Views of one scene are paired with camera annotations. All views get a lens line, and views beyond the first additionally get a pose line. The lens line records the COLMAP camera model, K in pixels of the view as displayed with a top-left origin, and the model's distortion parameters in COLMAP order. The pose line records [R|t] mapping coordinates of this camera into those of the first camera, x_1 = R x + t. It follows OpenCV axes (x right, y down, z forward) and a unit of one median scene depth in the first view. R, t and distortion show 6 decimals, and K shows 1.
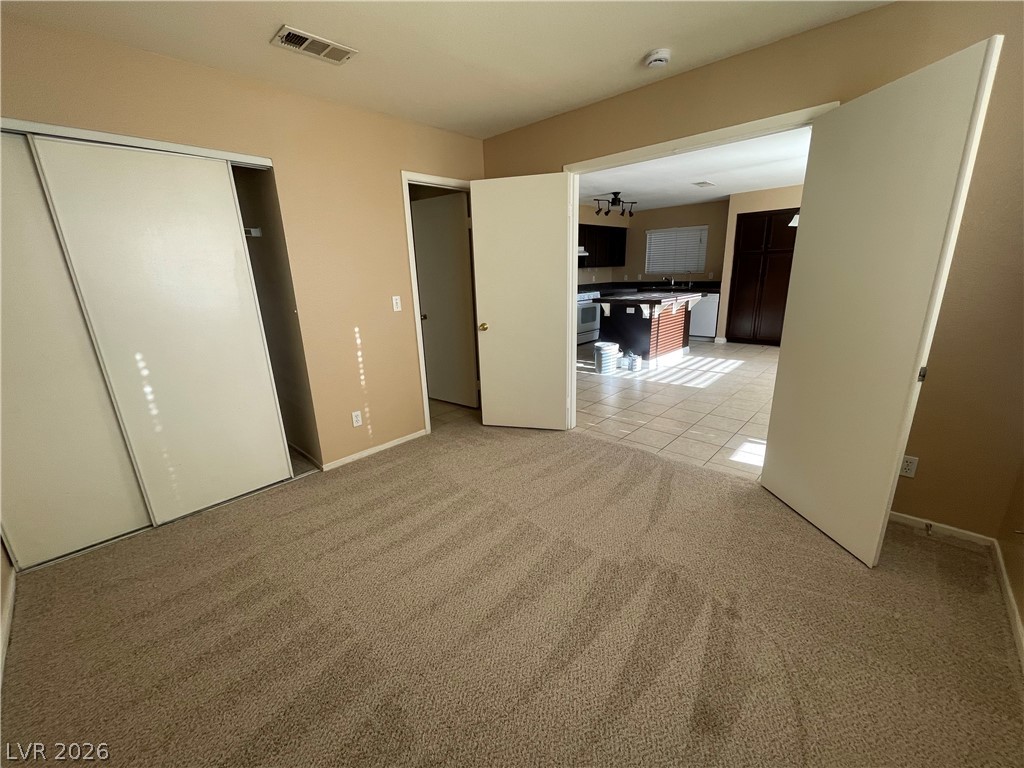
lens RADIAL K [[412.2, 0, 513.9], [0, 412.2, 386.4], [0, 0, 1]] dist [-0.006659, 0.000449]
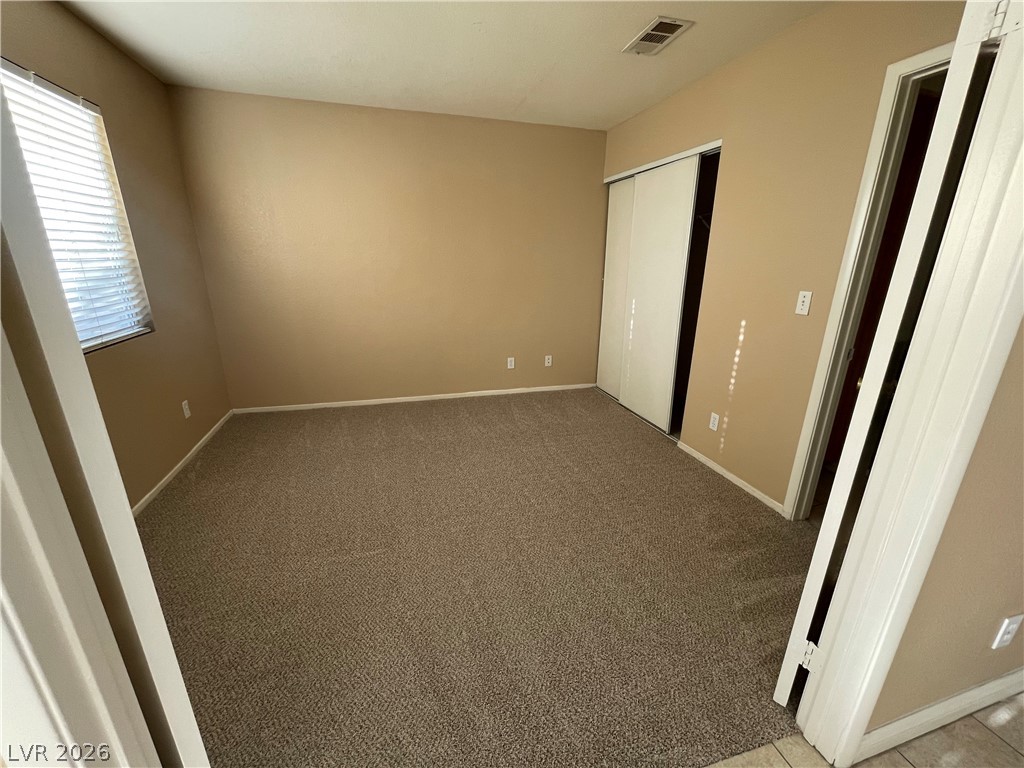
lens RADIAL K [[412.2, 0, 511.1], [0, 412.2, 384.4], [0, 0, 1]] dist [-0.006659, 0.000449]
pose [[-0.508471, 0.277541, -0.815125, 0.534686], [-0.234084, 0.866428, 0.441030, -0.277325], [0.828651, 0.415058, -0.375586, 0.952008]]
